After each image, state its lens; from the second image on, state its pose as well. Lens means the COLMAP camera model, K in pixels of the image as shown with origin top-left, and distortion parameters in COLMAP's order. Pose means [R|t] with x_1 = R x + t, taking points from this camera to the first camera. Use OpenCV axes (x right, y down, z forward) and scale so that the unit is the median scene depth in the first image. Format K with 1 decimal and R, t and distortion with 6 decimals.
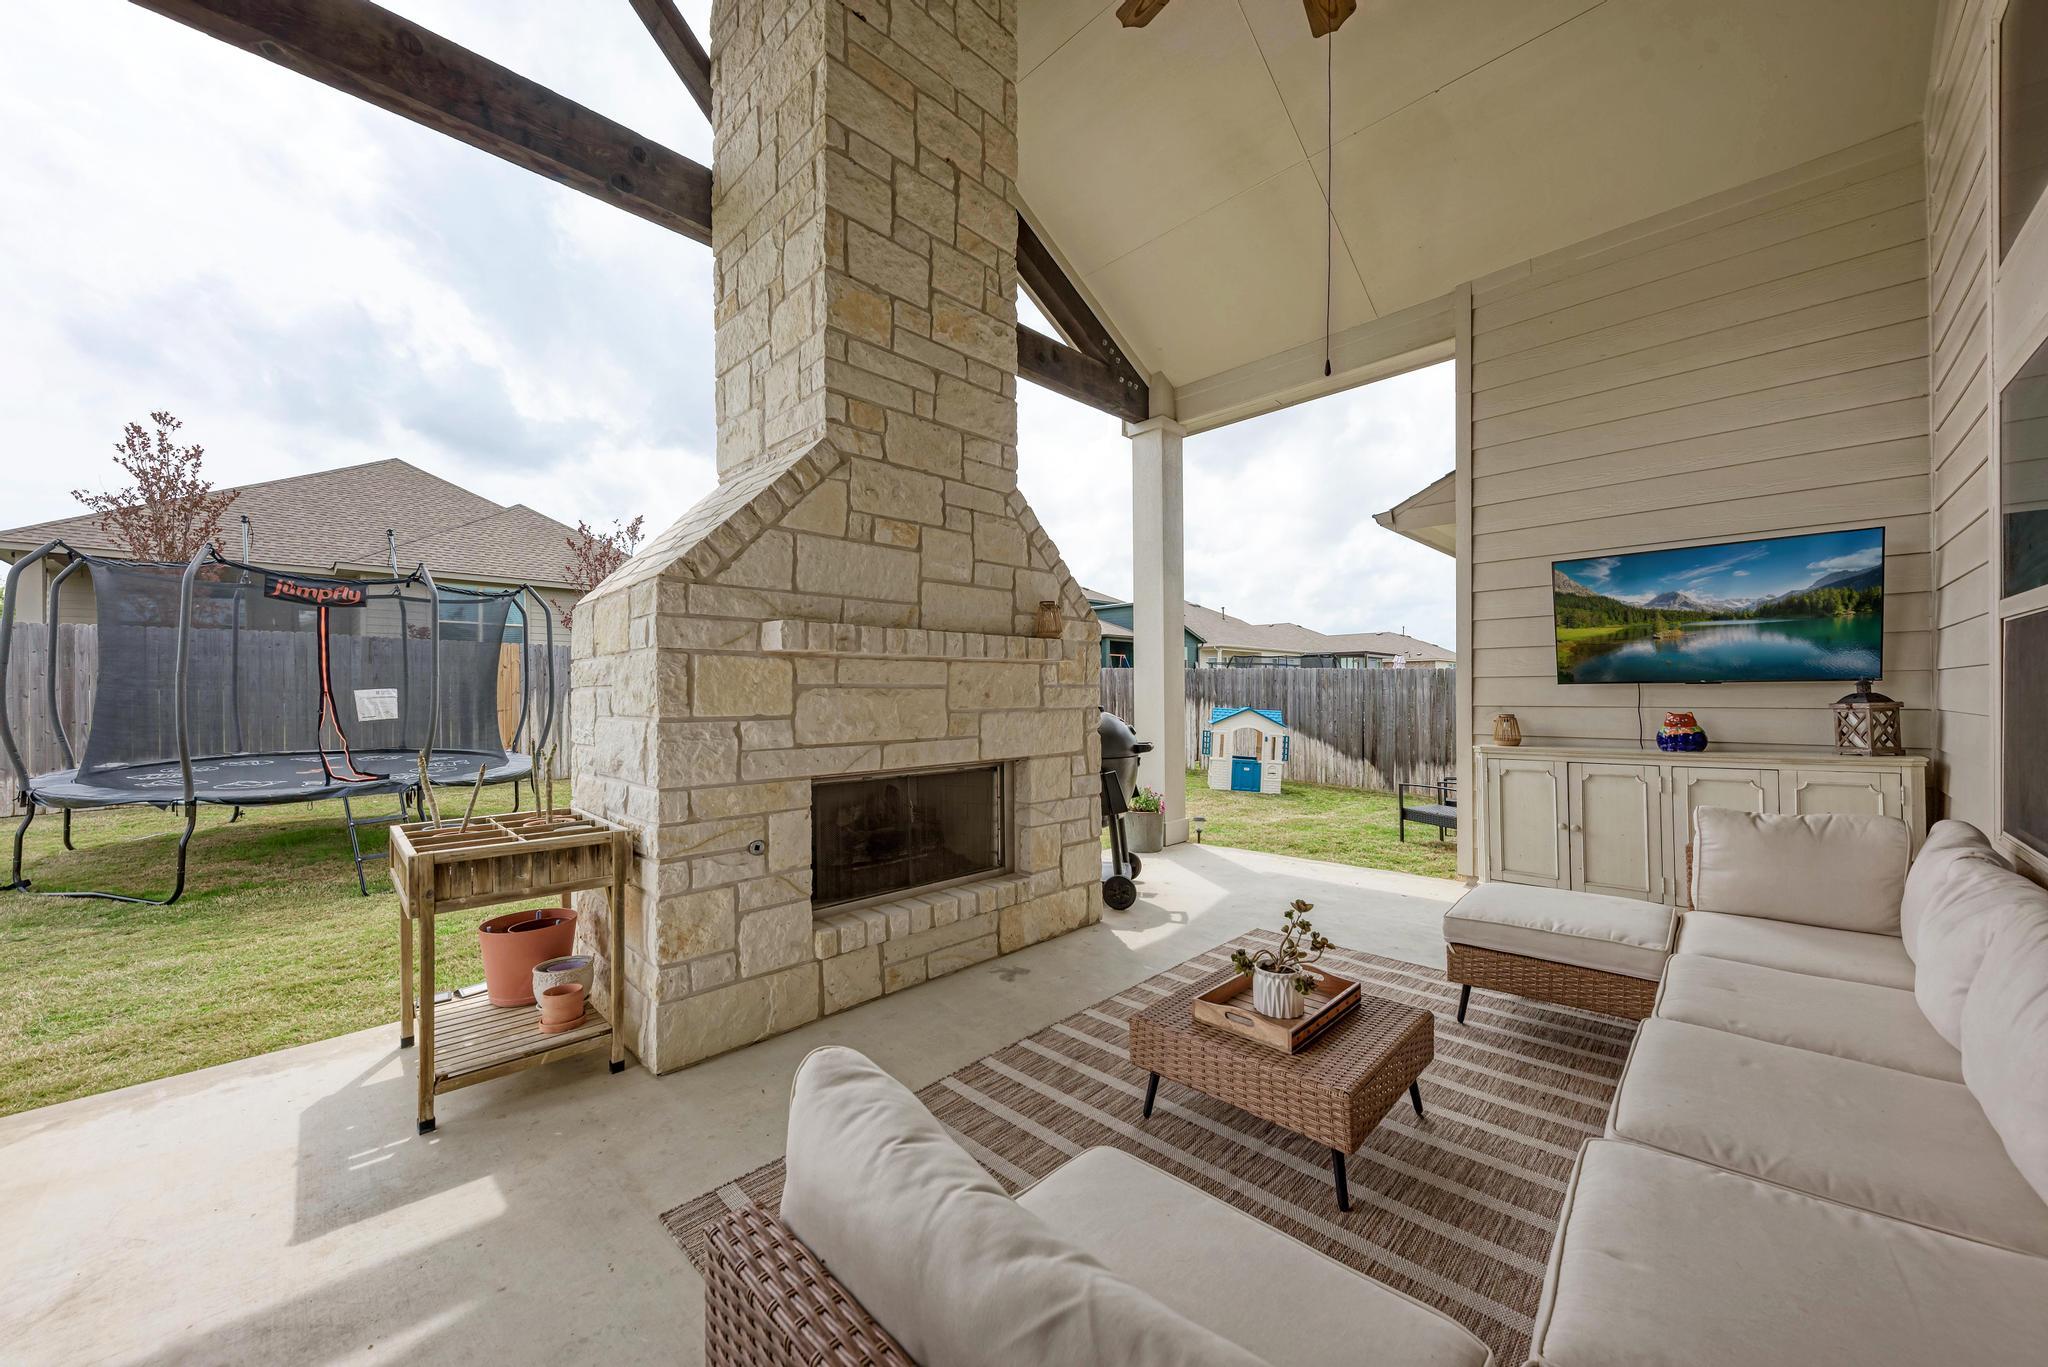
lens RADIAL K [[757.3, 0, 1033.7], [0, 757.3, 690.5], [0, 0, 1]] dist [0.009498, 0.000147]
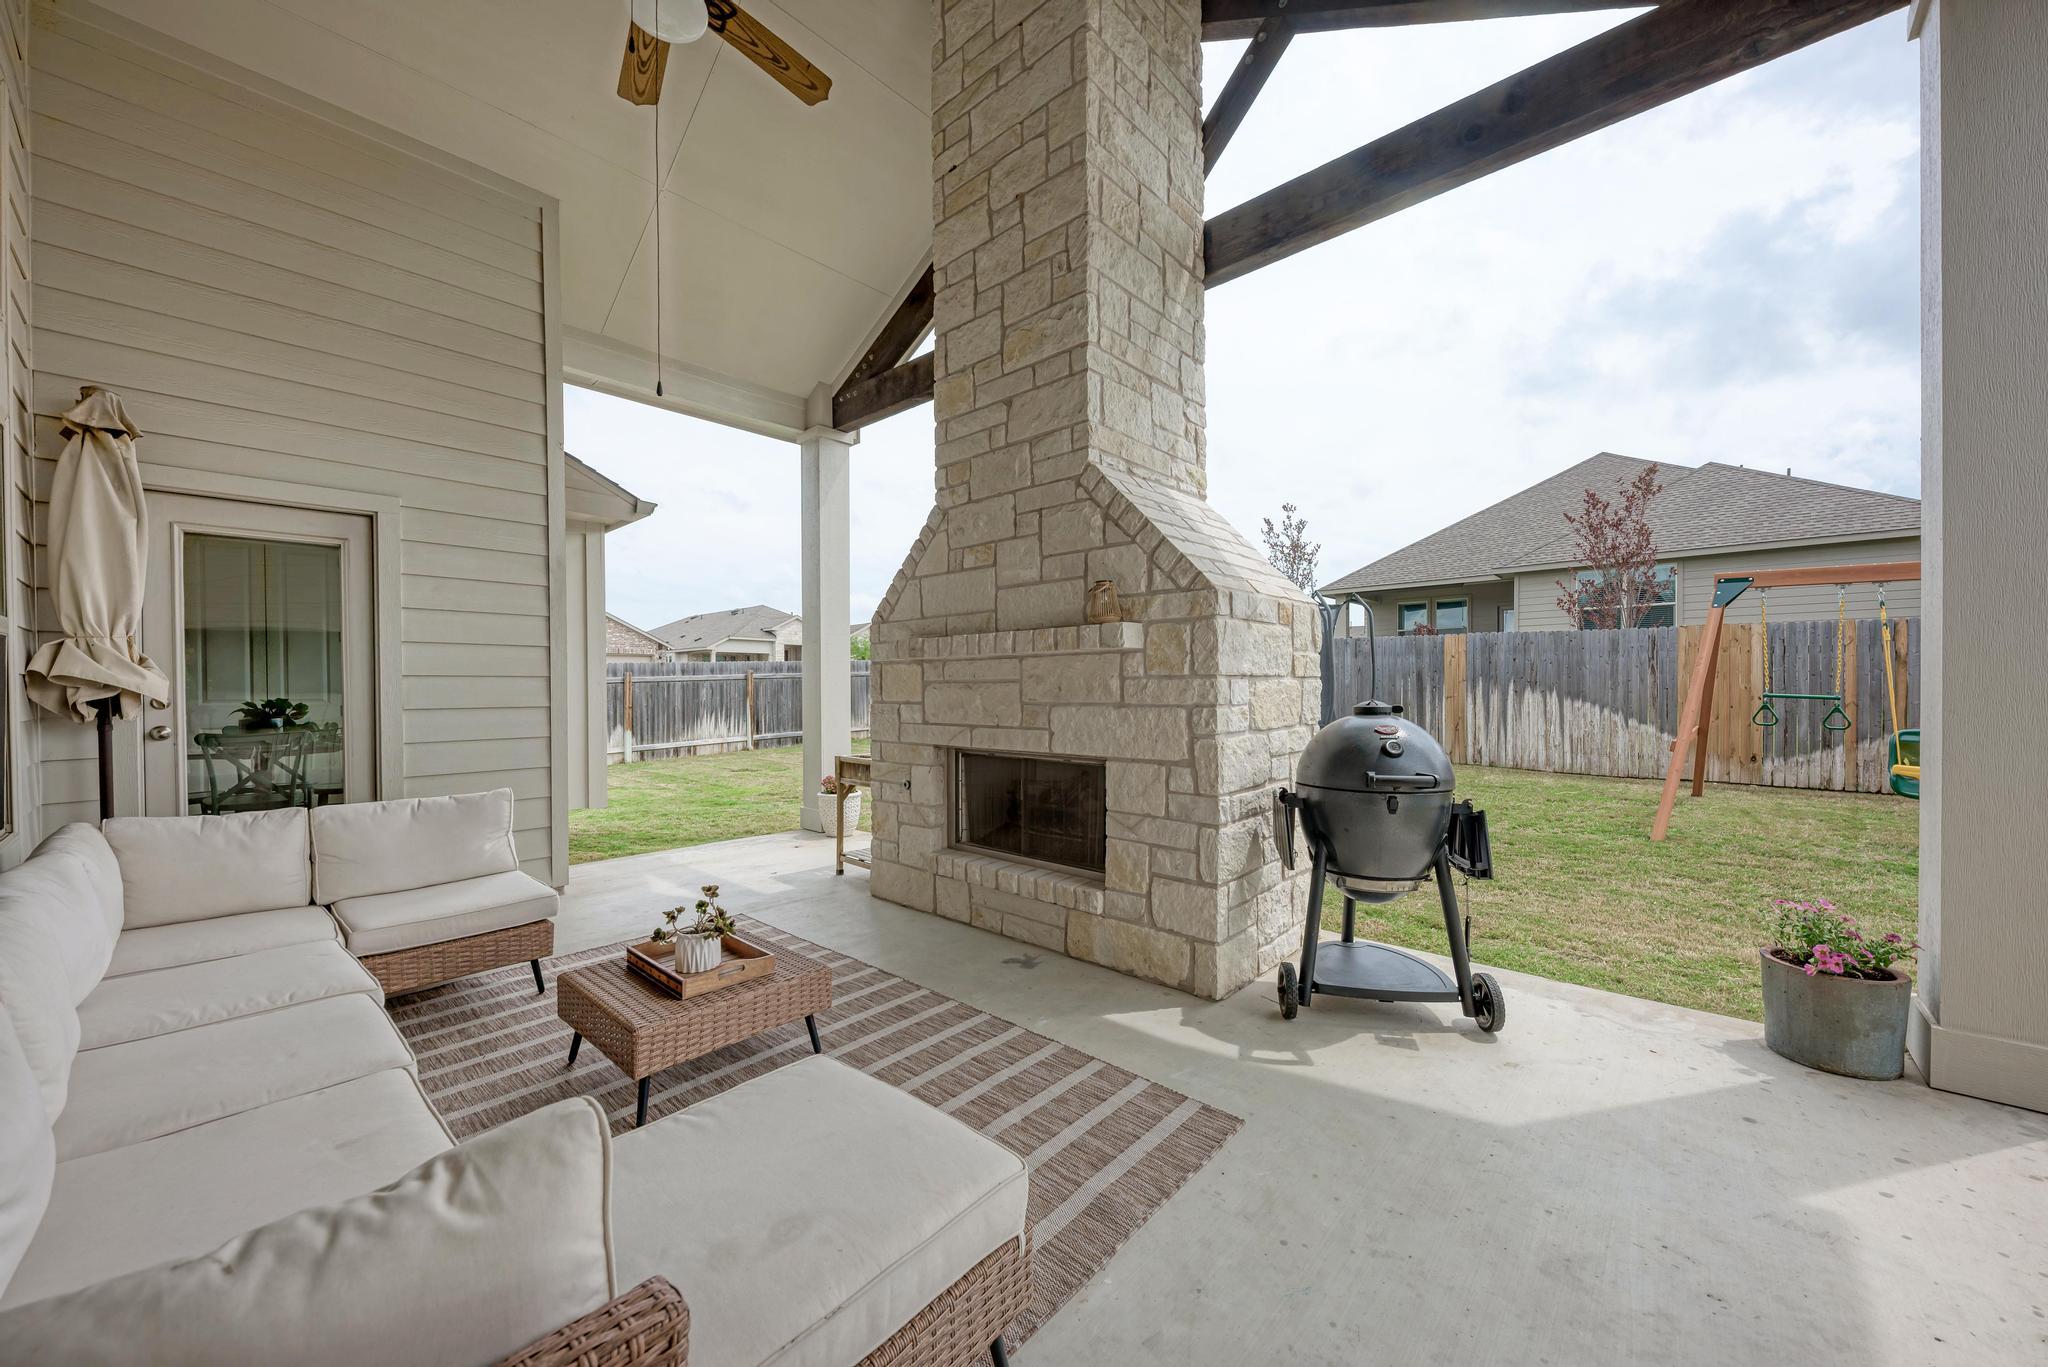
lens RADIAL K [[757.3, 0, 1023.6], [0, 757.3, 690.3], [0, 0, 1]] dist [0.009498, 0.000147]
pose [[0.018171, 0.010244, -0.999782, 0.981461], [0.011361, 0.999881, 0.010452, -0.002475], [0.999770, -0.011549, 0.018052, 0.982305]]
